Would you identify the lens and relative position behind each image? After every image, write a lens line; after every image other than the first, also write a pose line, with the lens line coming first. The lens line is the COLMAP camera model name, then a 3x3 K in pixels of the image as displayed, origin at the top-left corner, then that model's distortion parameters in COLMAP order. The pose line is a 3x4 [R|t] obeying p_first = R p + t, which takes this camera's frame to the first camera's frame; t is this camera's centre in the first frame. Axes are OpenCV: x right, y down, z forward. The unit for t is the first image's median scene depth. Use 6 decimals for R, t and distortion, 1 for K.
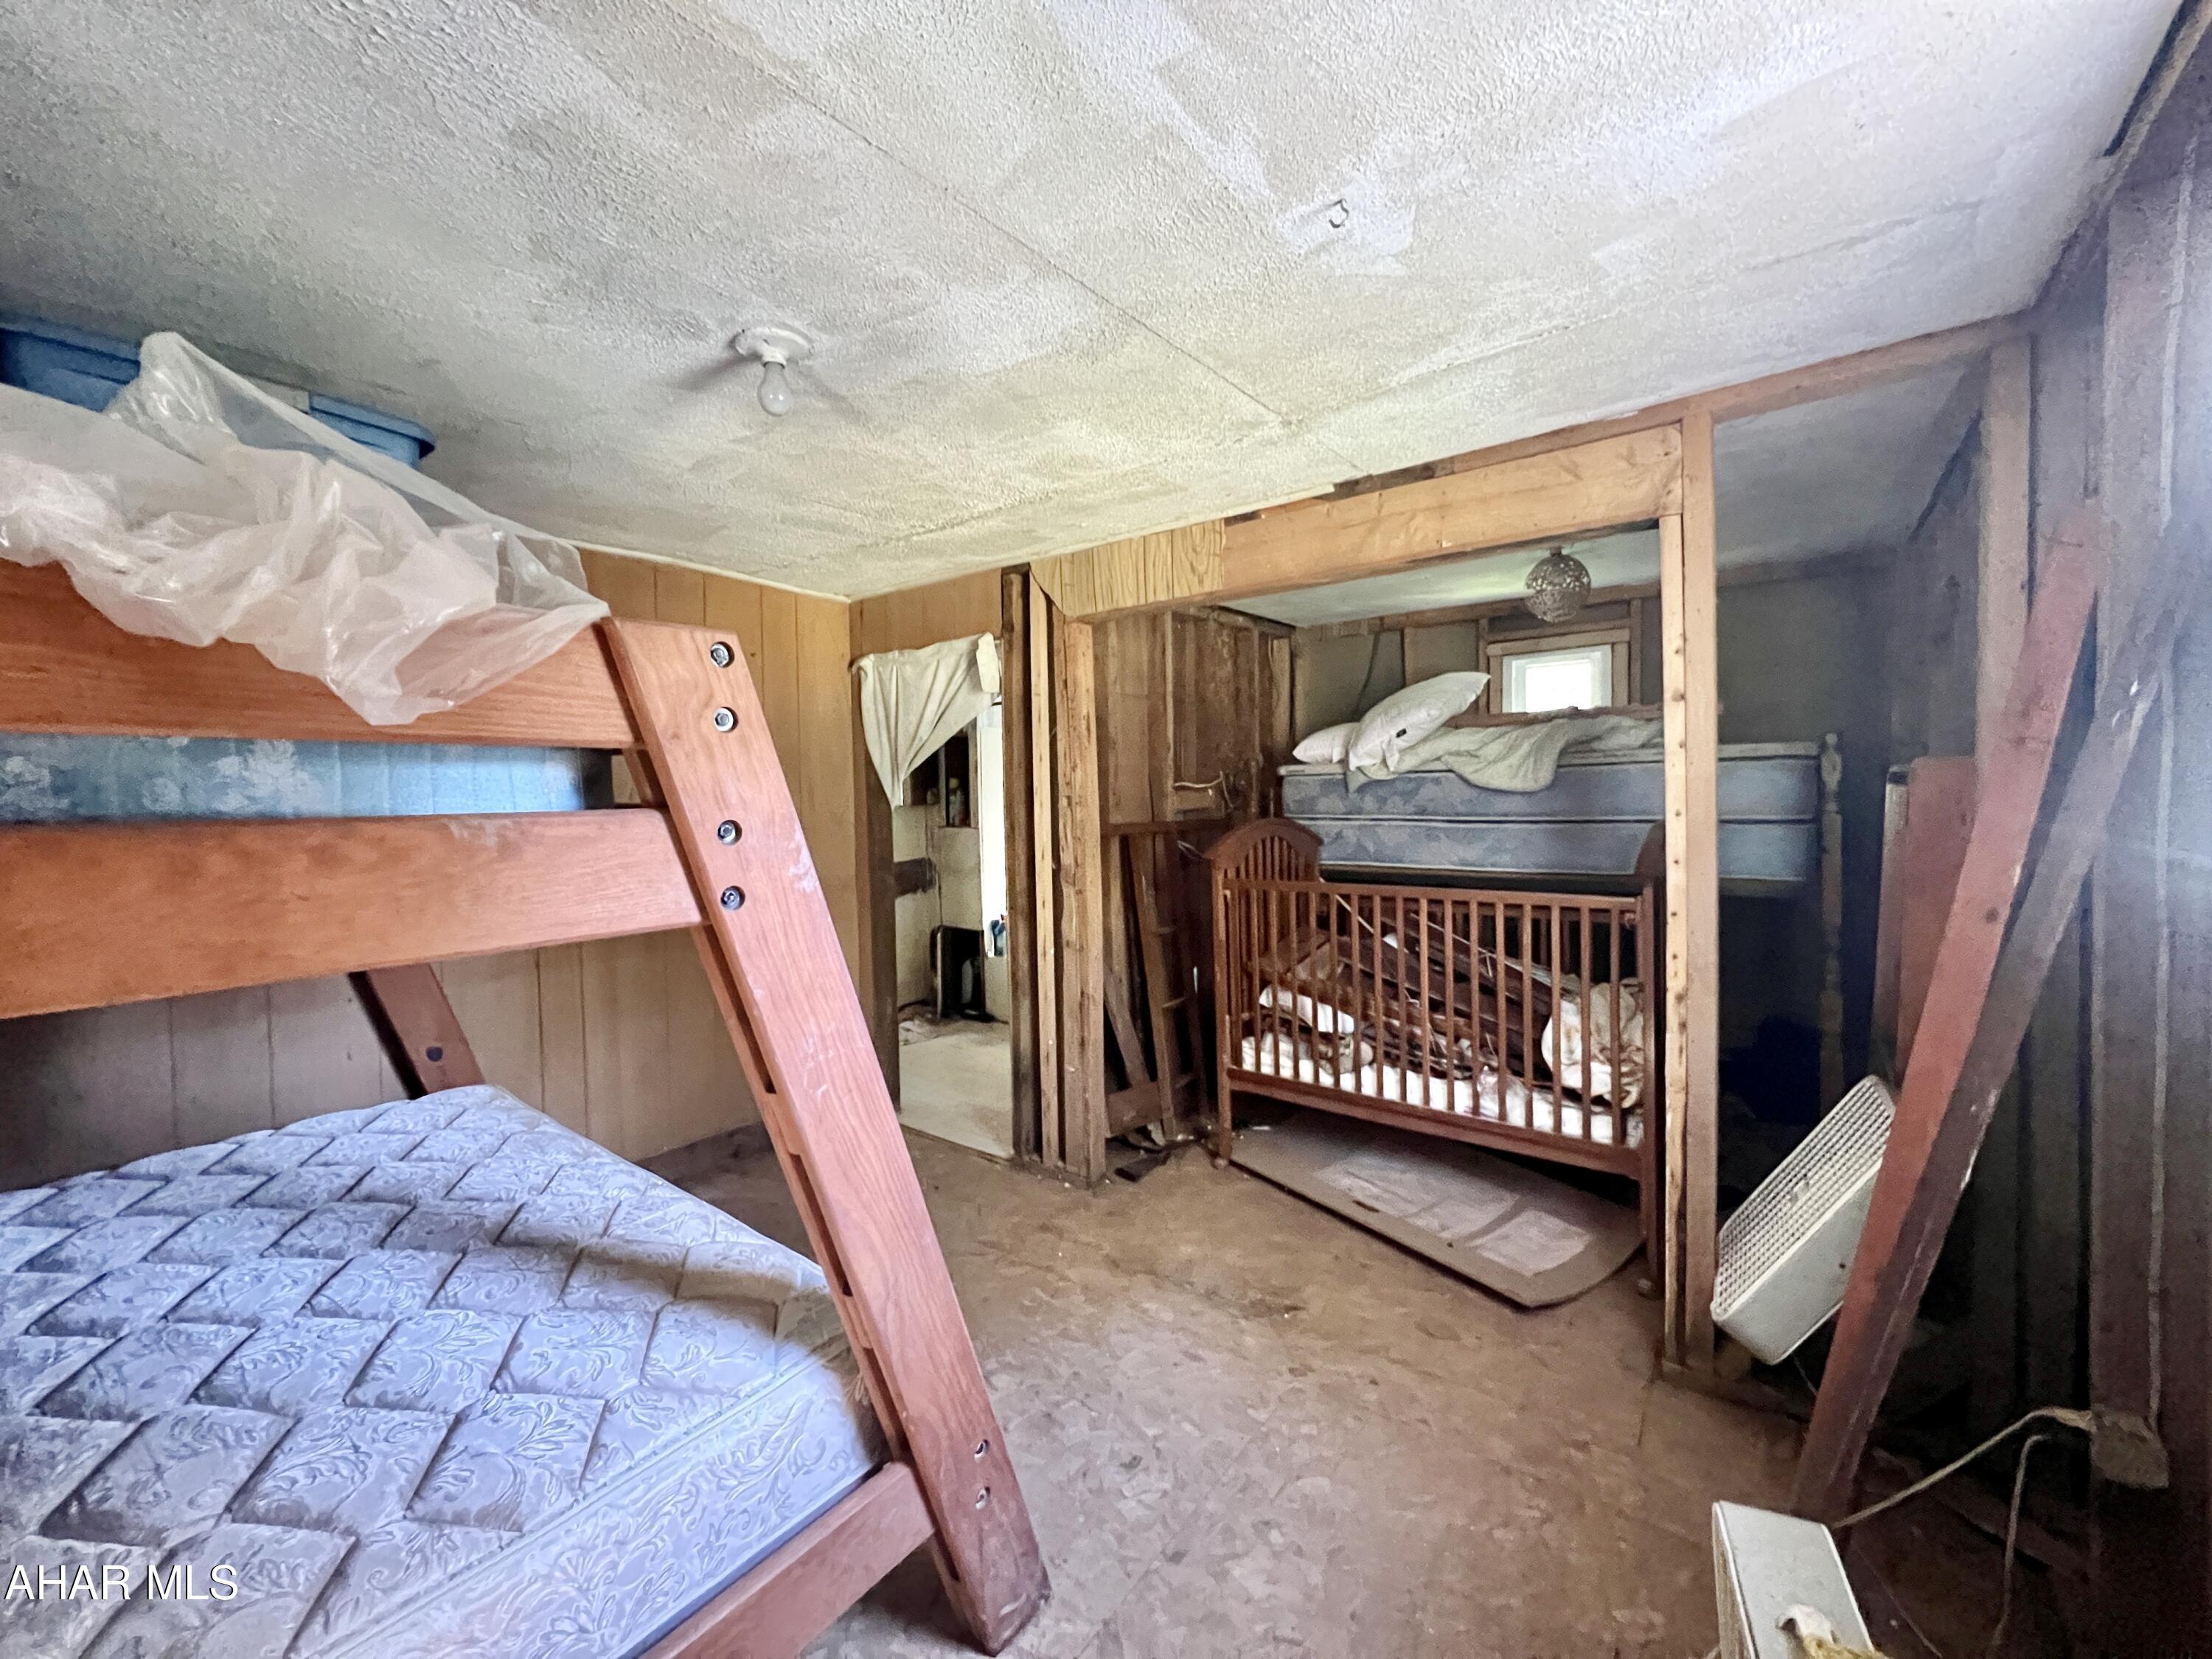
lens RADIAL K [[889.7, 0, 1101.6], [0, 889.7, 827.1], [0, 0, 1]] dist [0.001392, 0.000100]
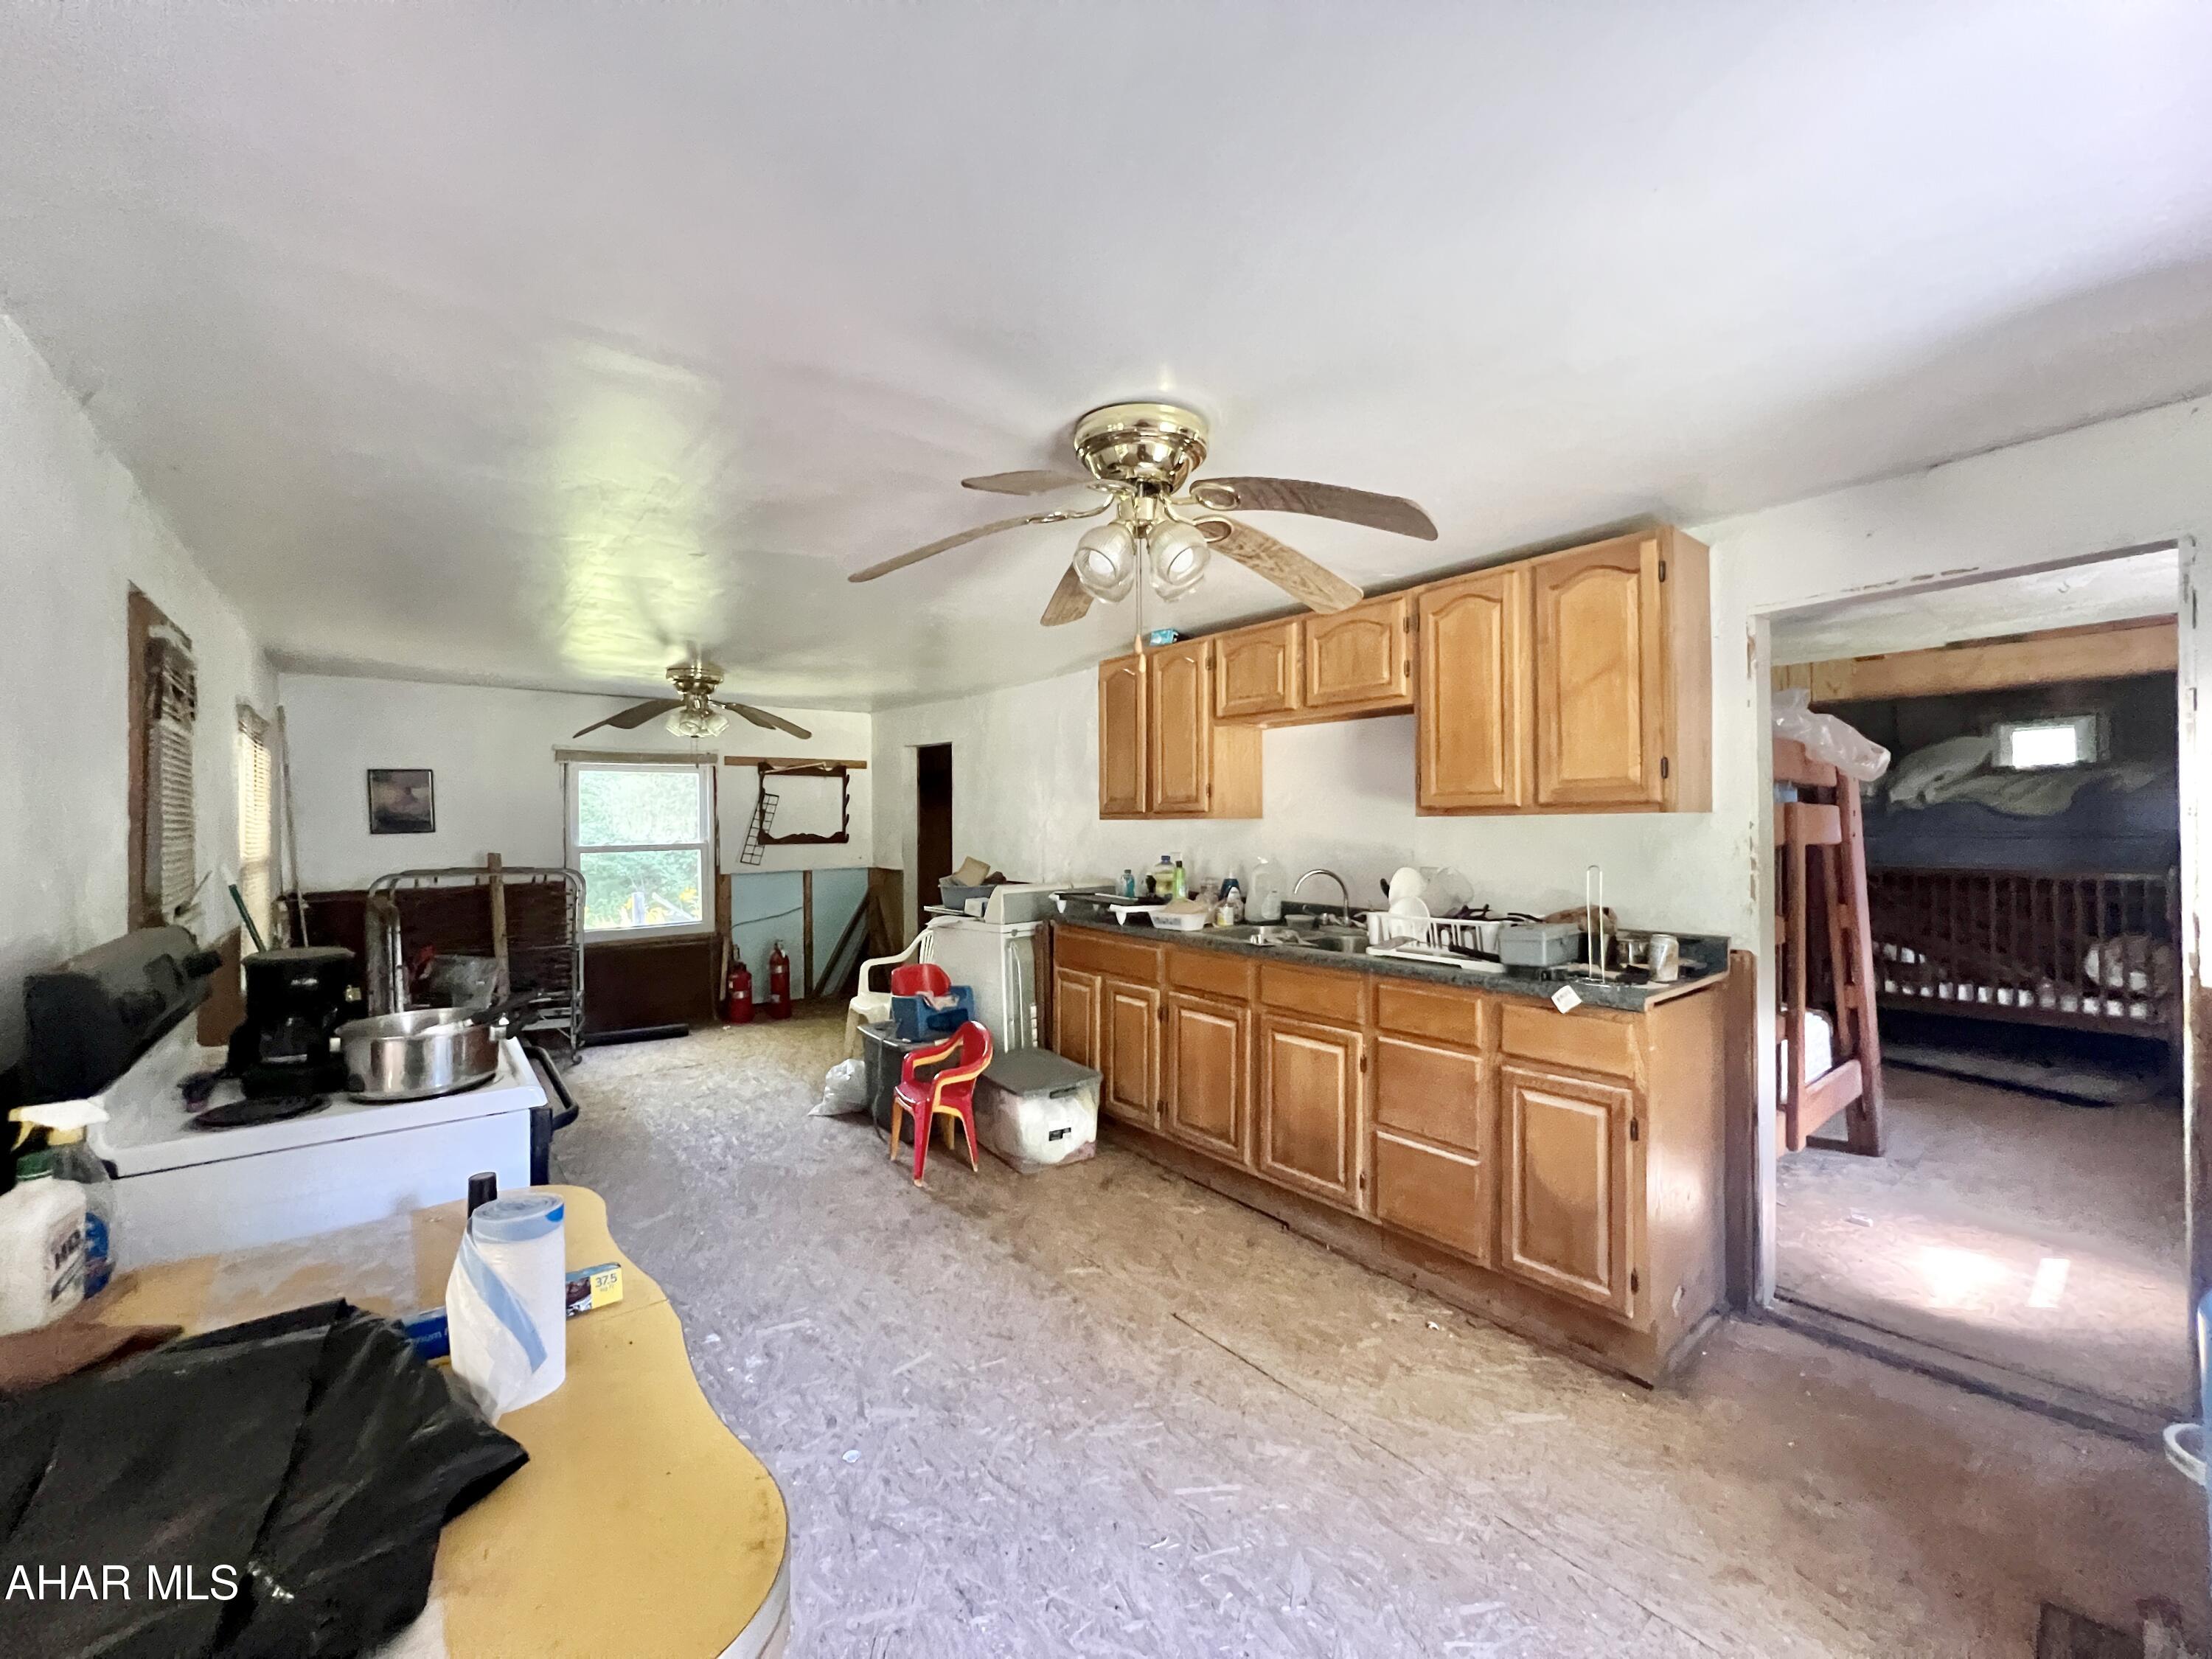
lens RADIAL K [[889.7, 0, 1109.5], [0, 889.7, 818.6], [0, 0, 1]] dist [0.001392, 0.000100]
pose [[0.971455, 0.015917, -0.236690, -0.785495], [-0.028059, 0.998452, -0.048022, 0.088472], [0.235559, 0.053293, 0.970398, -0.938352]]
